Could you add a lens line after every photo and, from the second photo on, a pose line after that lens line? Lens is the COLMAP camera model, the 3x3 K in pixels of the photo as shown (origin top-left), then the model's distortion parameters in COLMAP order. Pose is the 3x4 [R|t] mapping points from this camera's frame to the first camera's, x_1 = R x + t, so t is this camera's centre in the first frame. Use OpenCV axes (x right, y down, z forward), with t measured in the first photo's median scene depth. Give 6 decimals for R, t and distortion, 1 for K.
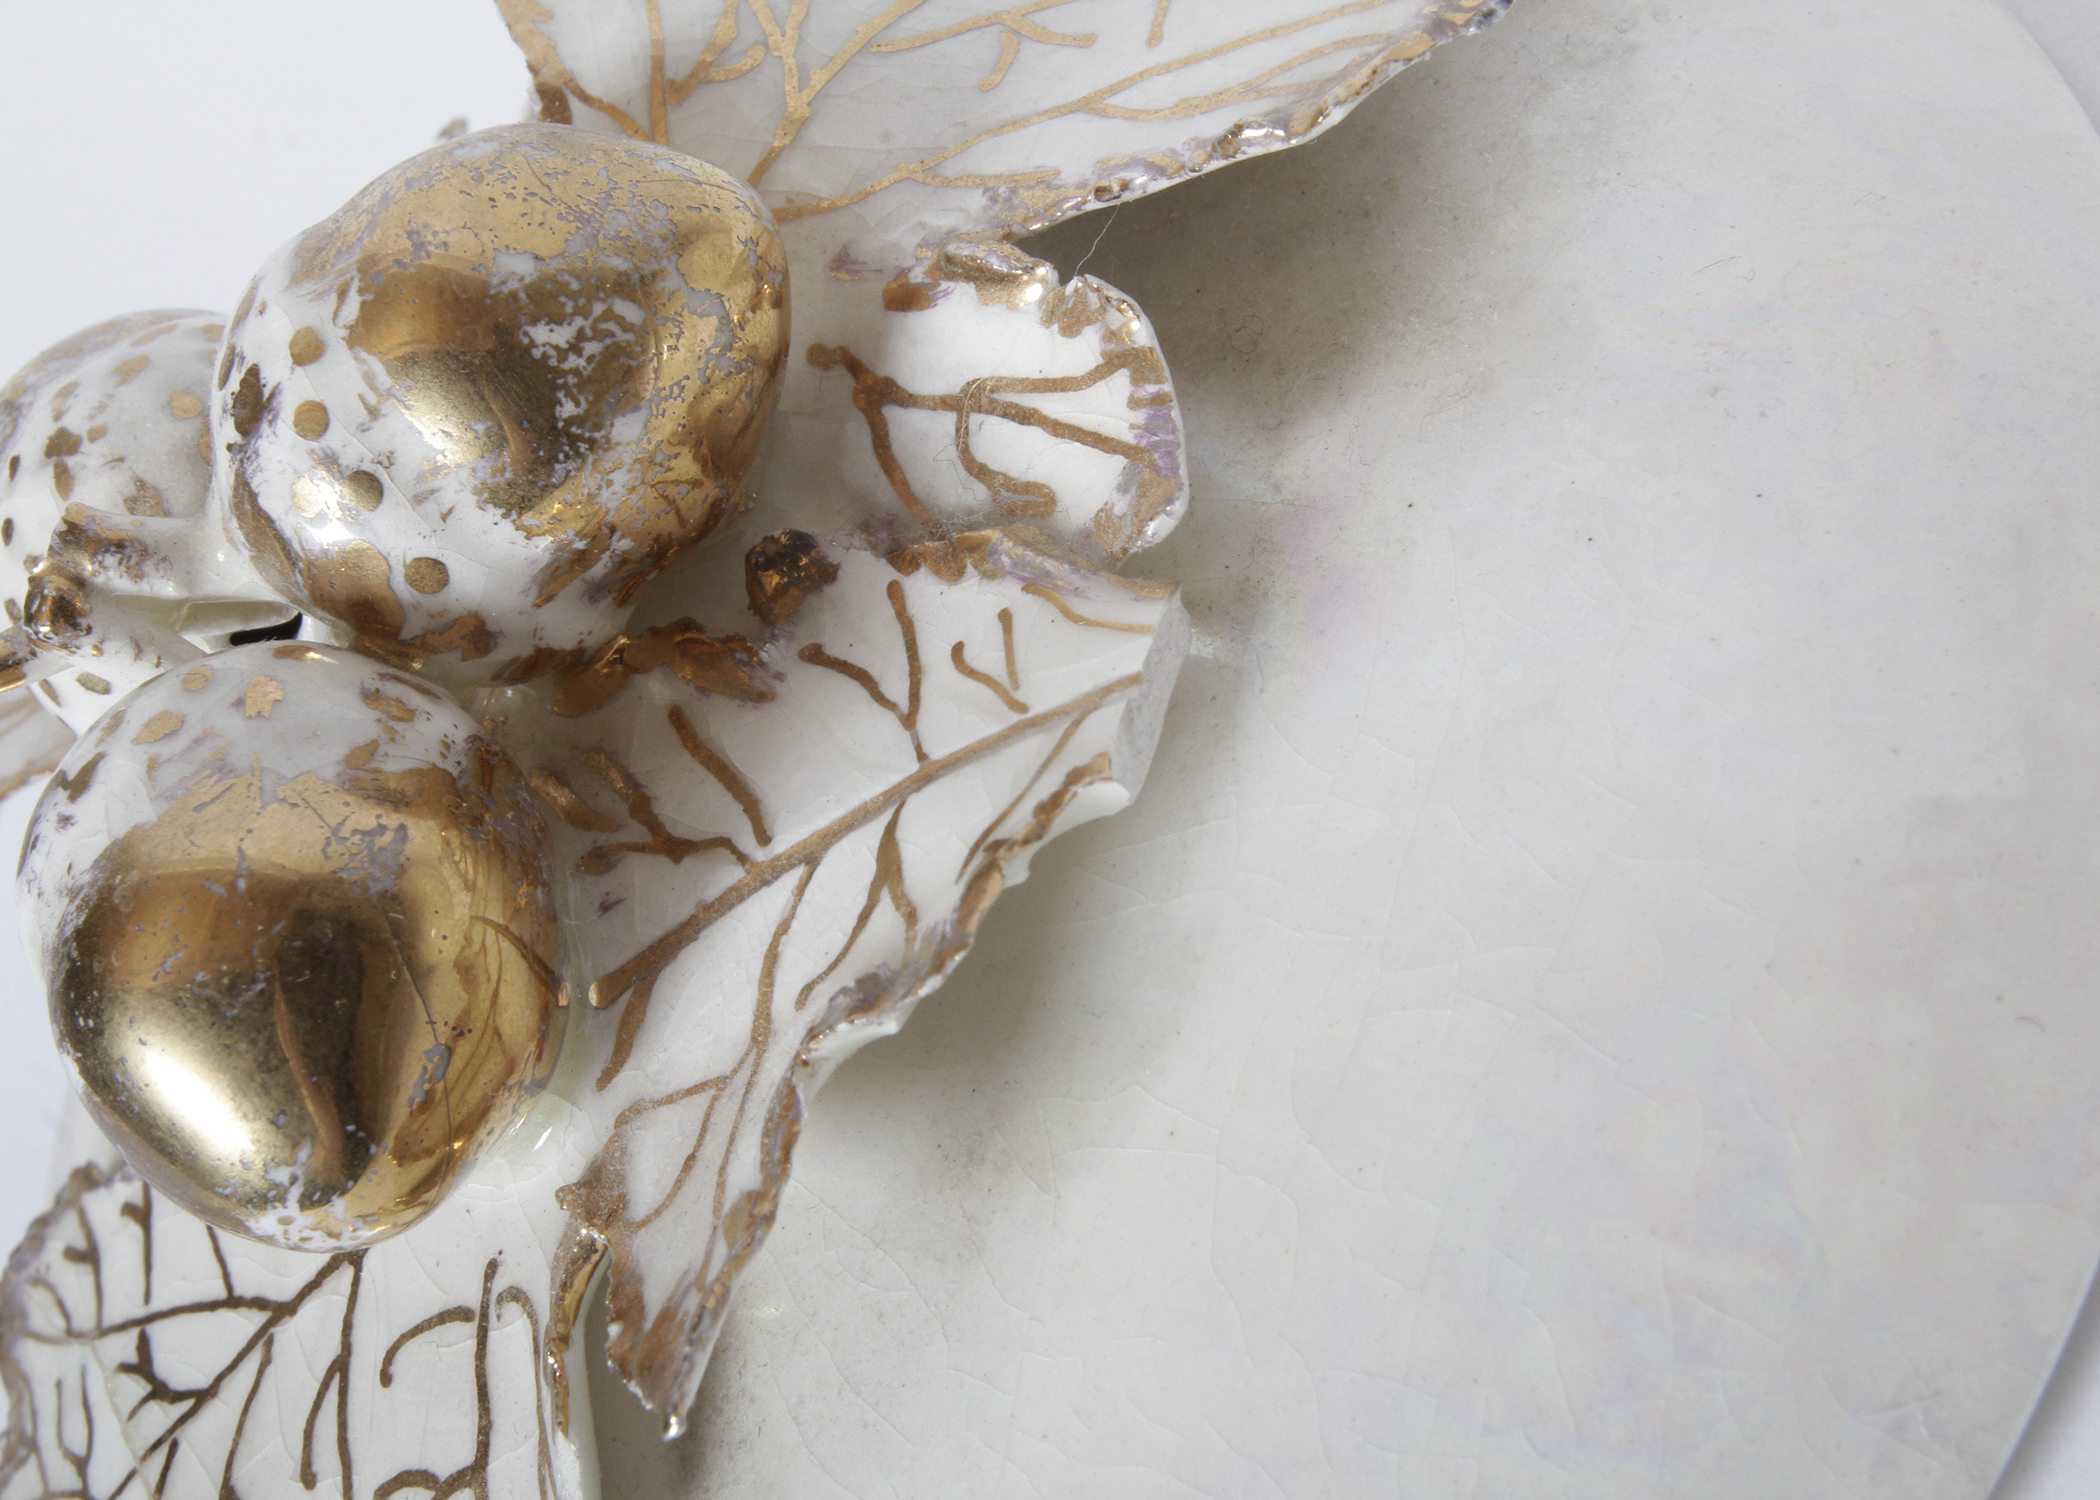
lens RADIAL K [[3419.7, 0, 1050.0], [0, 3419.7, 750.0], [0, 0, 1]] dist [-0.076577, 0.207456]
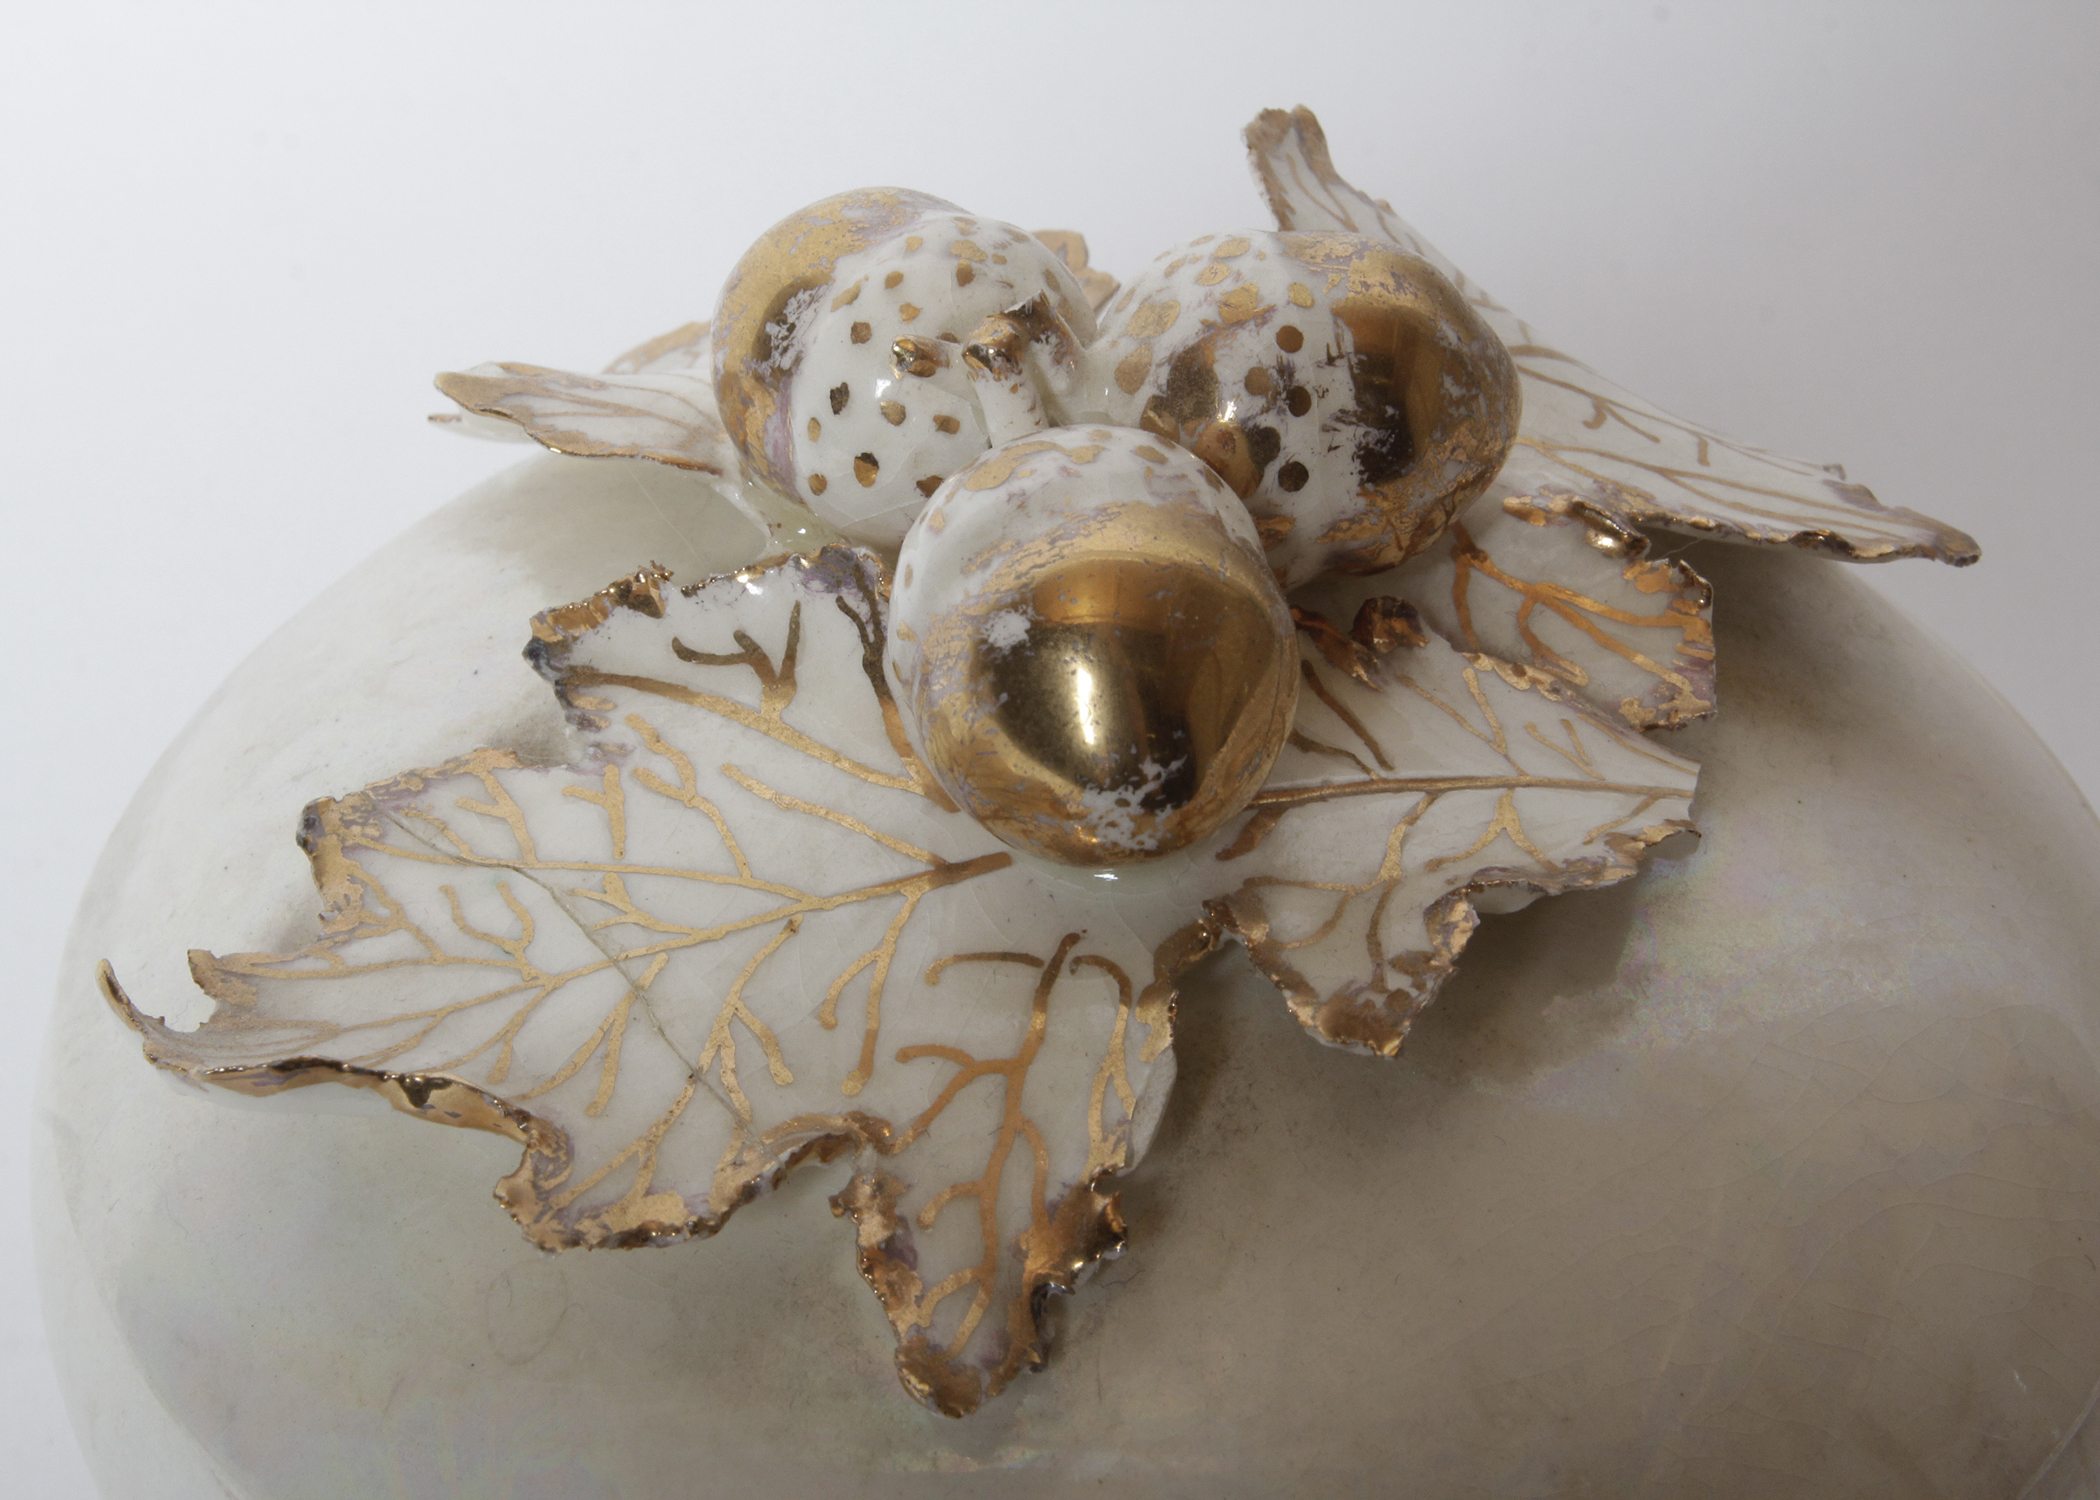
lens RADIAL K [[3419.7, 0, 1050.0], [0, 3419.7, 750.0], [0, 0, 1]] dist [-0.076577, 0.207456]
pose [[0.770896, 0.526815, 0.358029, -0.693940], [-0.412441, 0.841191, -0.349698, 0.566289], [-0.485398, 0.121915, 0.865752, -0.143287]]
